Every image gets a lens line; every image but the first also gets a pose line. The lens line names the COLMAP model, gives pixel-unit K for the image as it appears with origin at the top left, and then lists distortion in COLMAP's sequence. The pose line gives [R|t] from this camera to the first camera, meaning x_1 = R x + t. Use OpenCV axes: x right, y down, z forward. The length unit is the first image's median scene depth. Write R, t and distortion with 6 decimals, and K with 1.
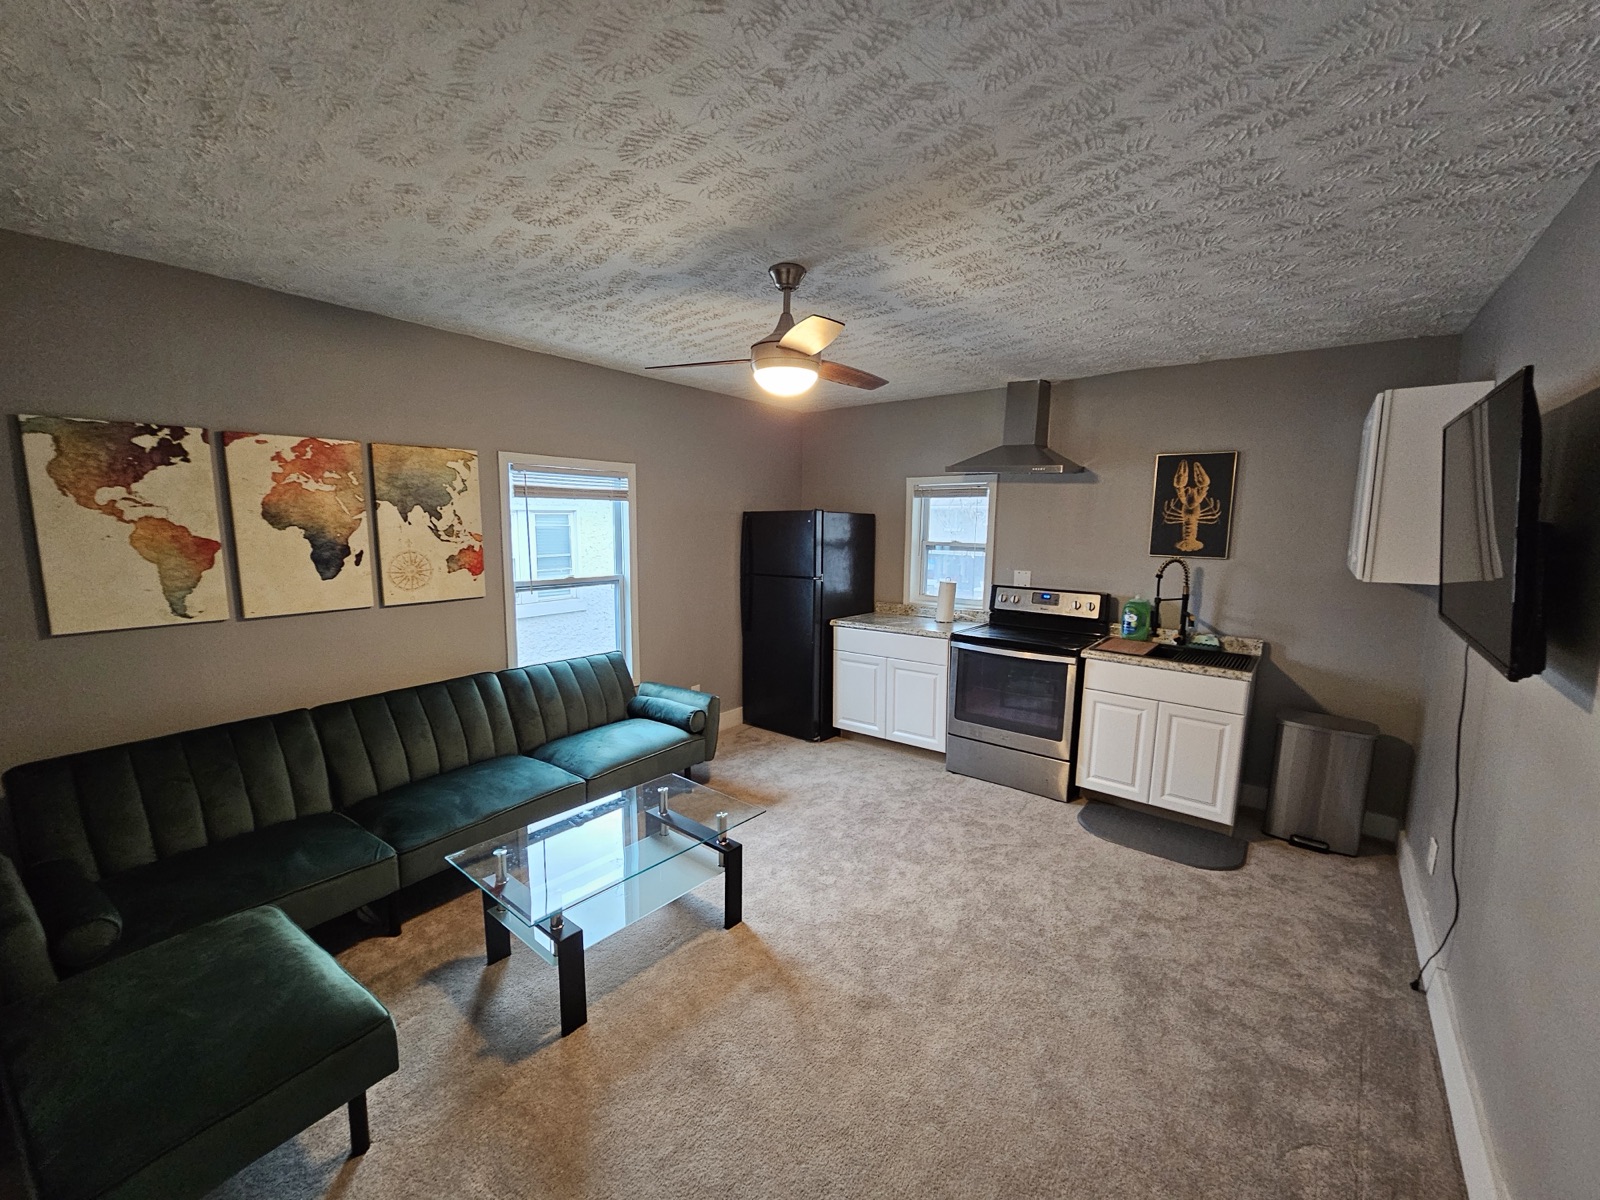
lens RADIAL K [[649.4, 0, 800.0], [0, 649.4, 600.0], [0, 0, 1]] dist [-0.000814, -0.000297]
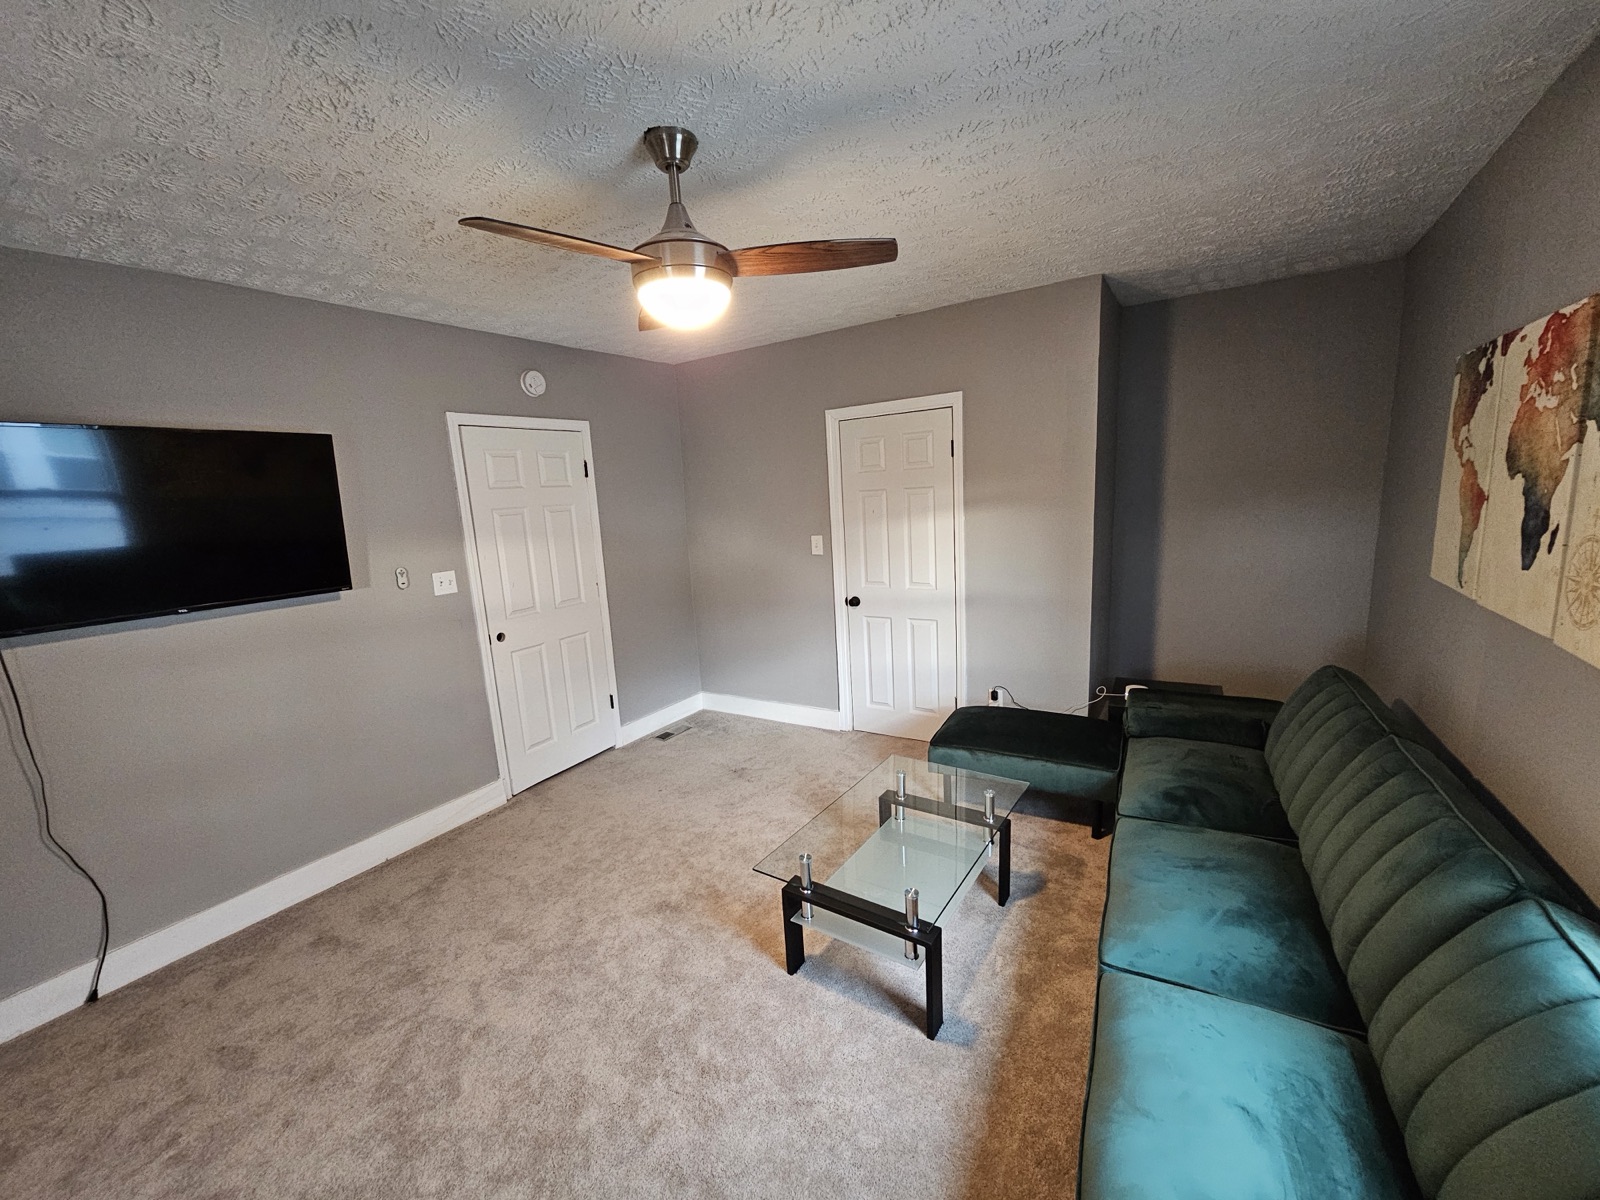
lens RADIAL K [[649.4, 0, 800.0], [0, 649.4, 600.0], [0, 0, 1]] dist [-0.000814, -0.000297]
pose [[-0.993470, 0.062274, -0.095599, -0.049209], [0.031826, 0.955905, 0.291948, -0.198685], [0.109565, 0.286999, -0.951644, 1.536522]]
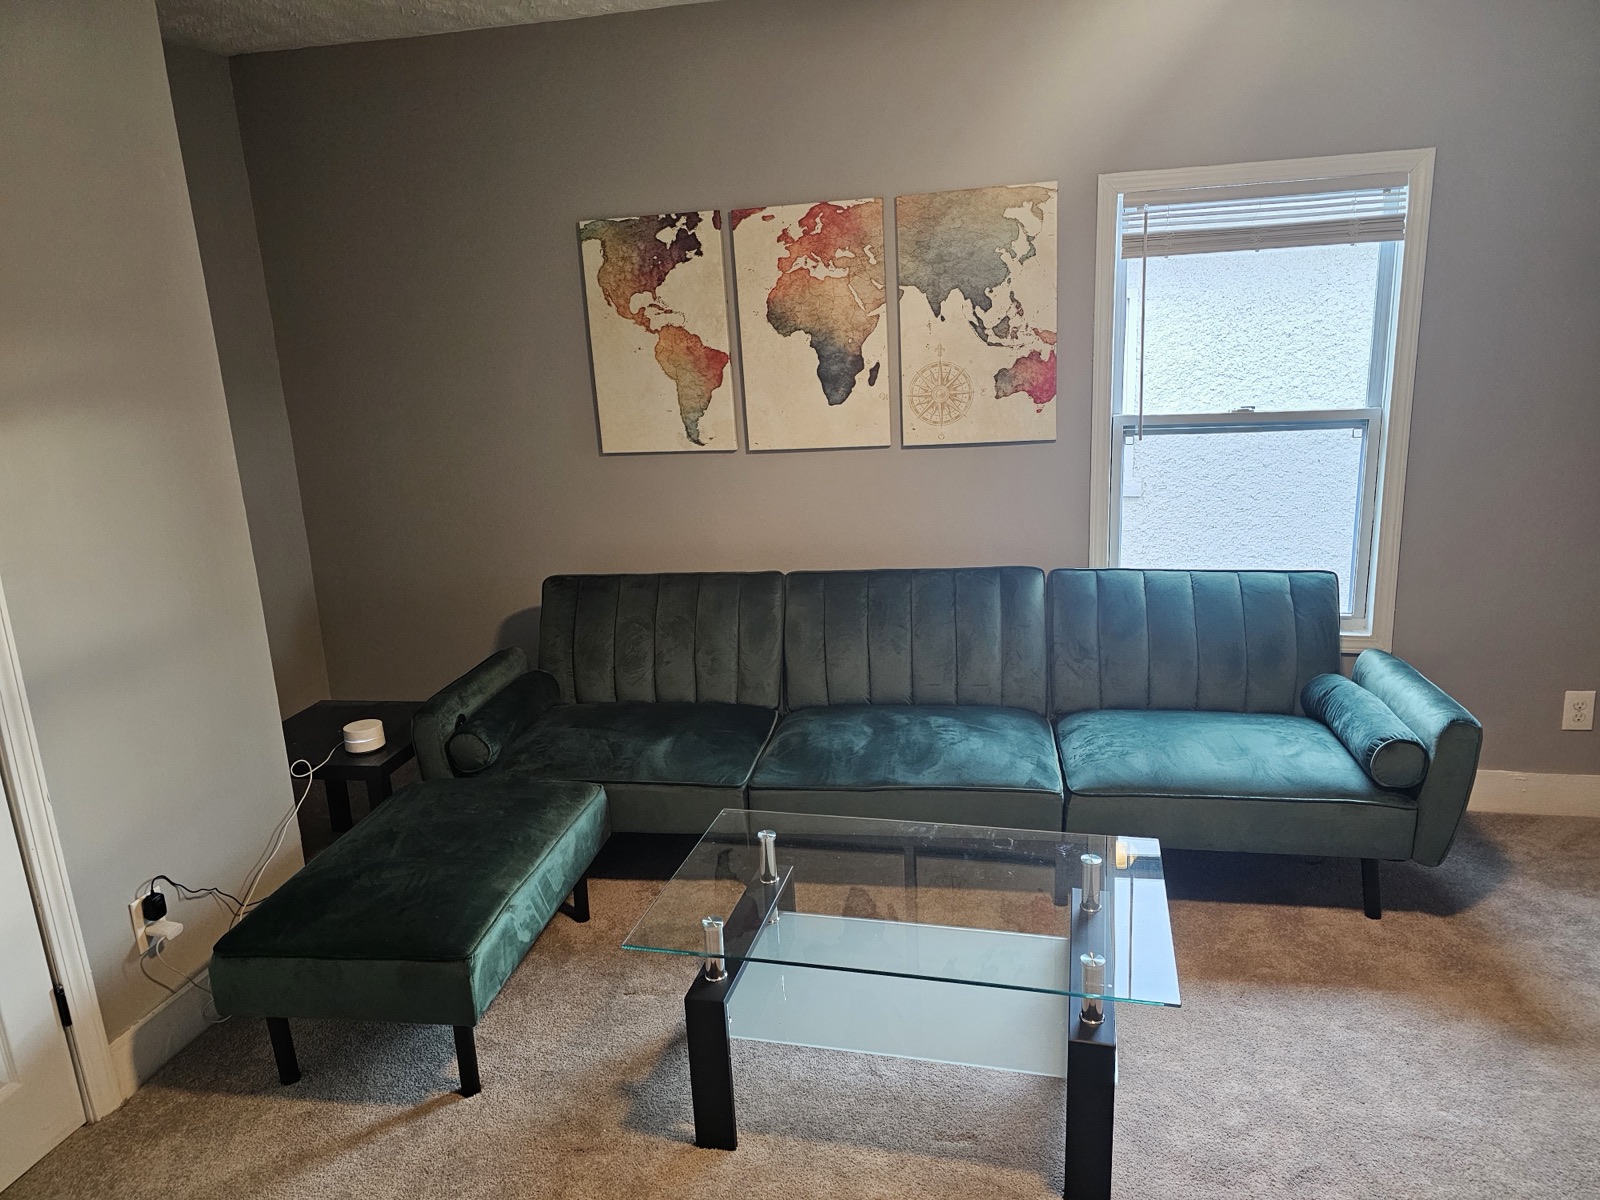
lens RADIAL K [[1038.3, 0, 803.4], [0, 1038.3, 592.3], [0, 0, 1]] dist [0.070307, -0.069803]
pose [[0.437958, 0.177484, -0.881301, 0.339657], [-0.062051, 0.983948, 0.167320, -0.017638], [0.896851, -0.018594, 0.441941, 0.465238]]
